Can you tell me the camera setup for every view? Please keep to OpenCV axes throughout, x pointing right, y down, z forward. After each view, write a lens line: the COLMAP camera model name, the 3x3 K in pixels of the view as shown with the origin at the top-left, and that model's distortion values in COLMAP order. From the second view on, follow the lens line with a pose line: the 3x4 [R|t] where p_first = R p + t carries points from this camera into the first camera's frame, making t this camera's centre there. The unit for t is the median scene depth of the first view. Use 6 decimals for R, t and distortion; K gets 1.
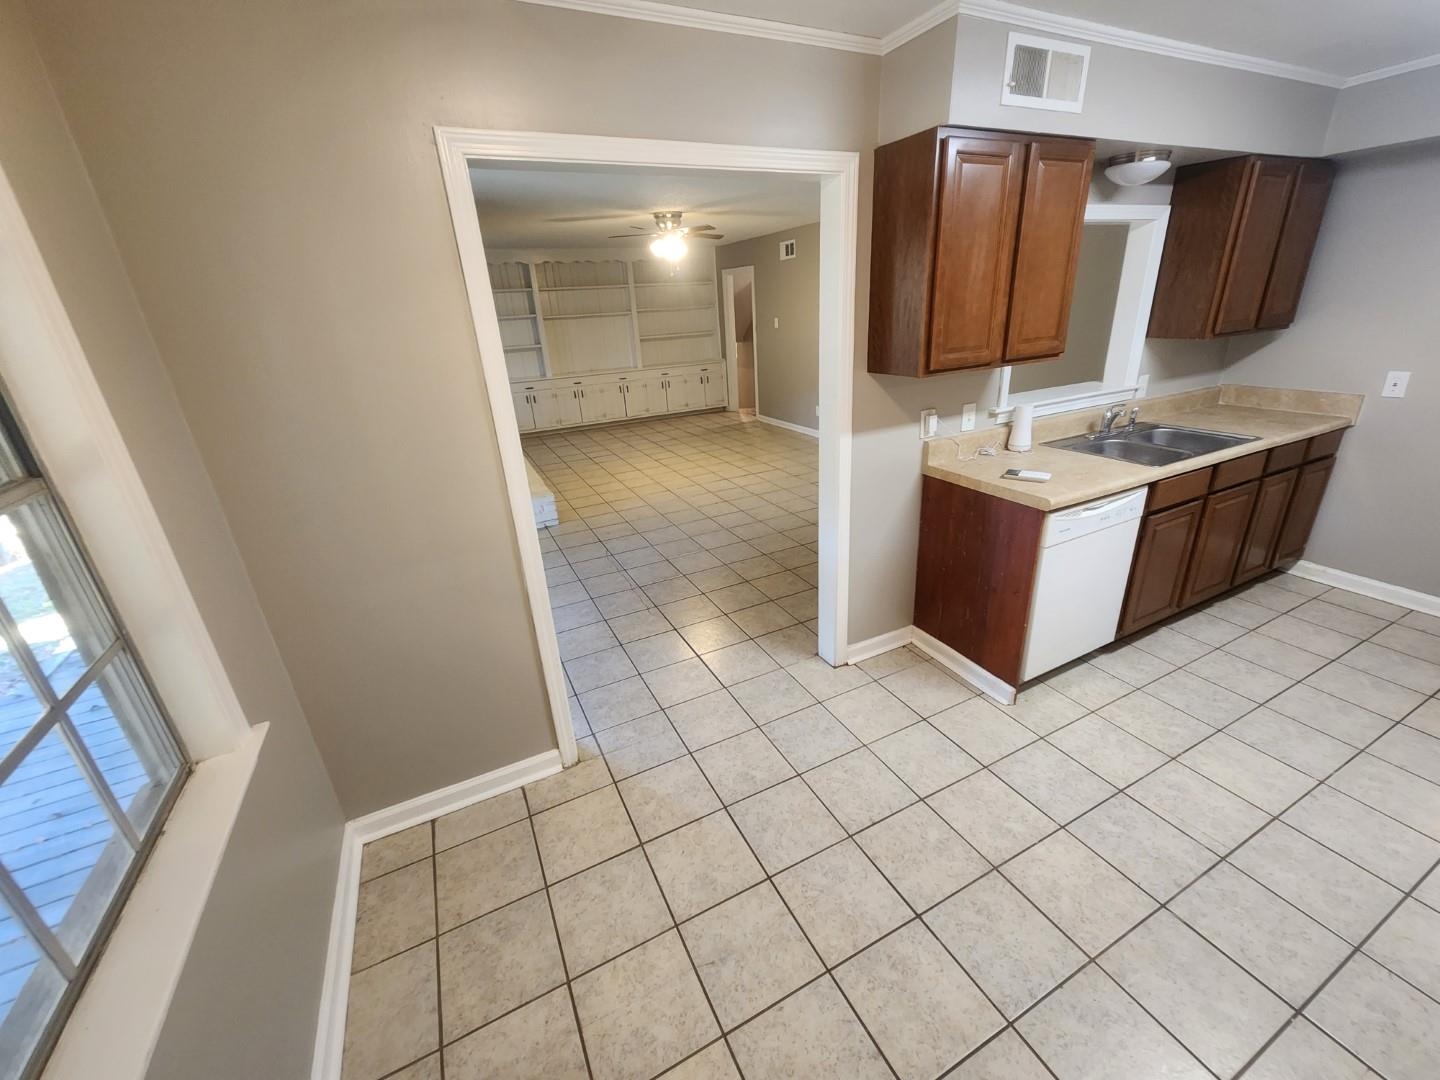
lens RADIAL K [[589.0, 0, 725.2], [0, 589.0, 540.4], [0, 0, 1]] dist [0.002638, -0.000232]
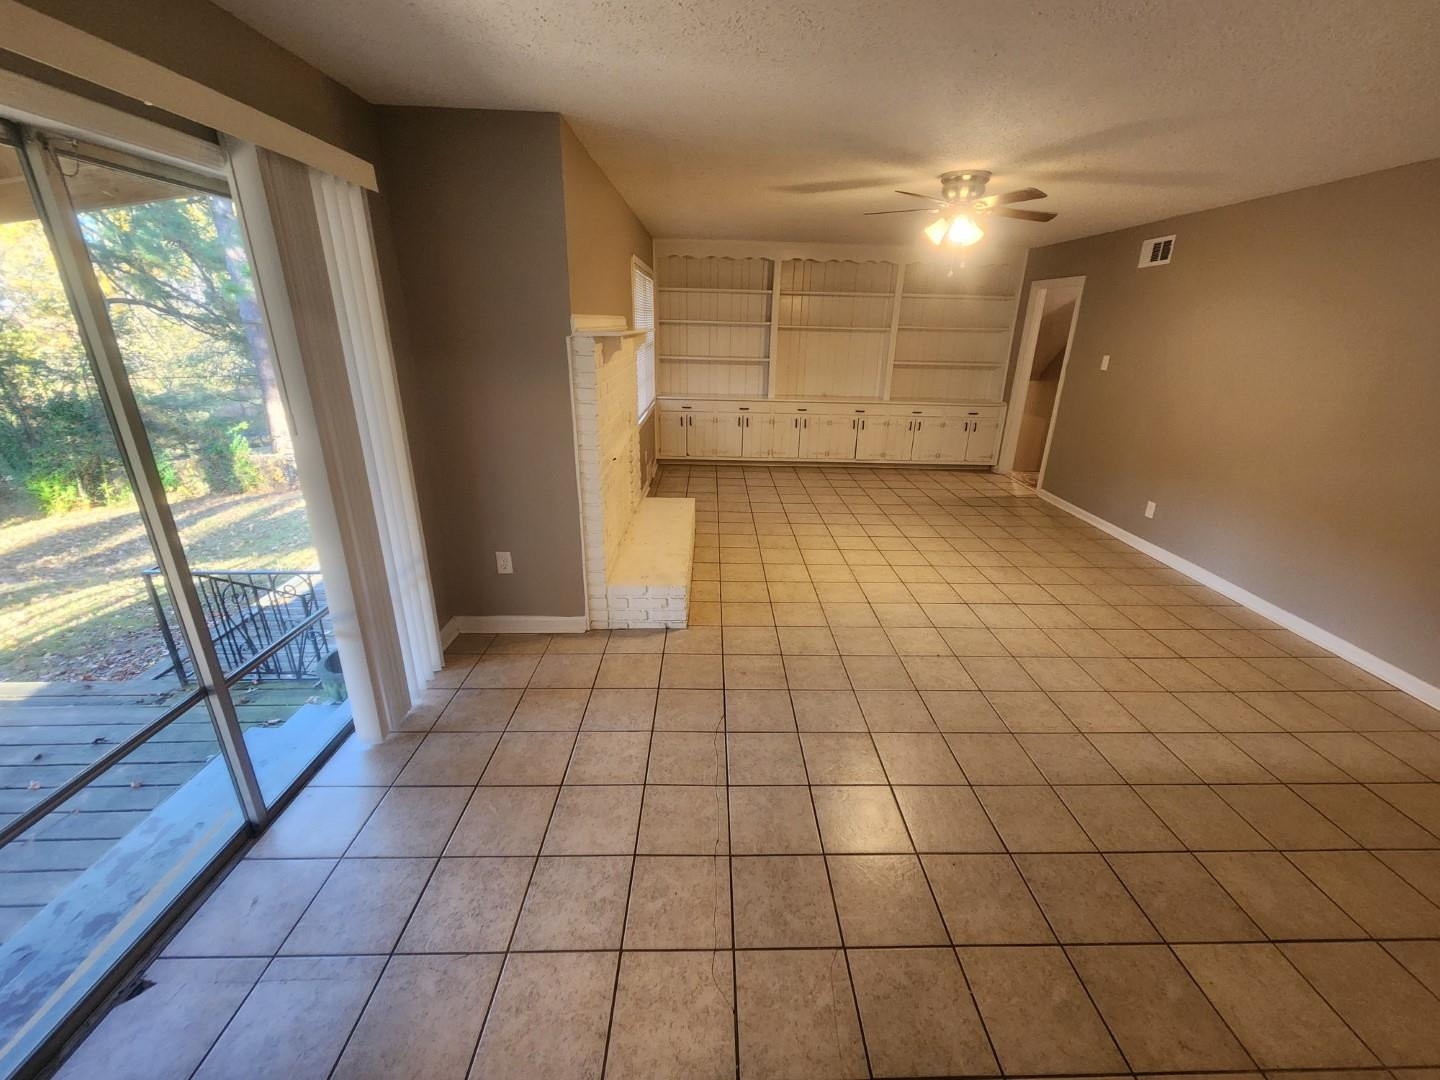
lens RADIAL K [[589.0, 0, 725.2], [0, 589.0, 540.4], [0, 0, 1]] dist [0.002638, -0.000232]
pose [[0.902824, 0.216420, -0.371580, -0.012098], [-0.224455, 0.974234, 0.022068, -0.133860], [0.366782, 0.063480, 0.928139, 0.345265]]
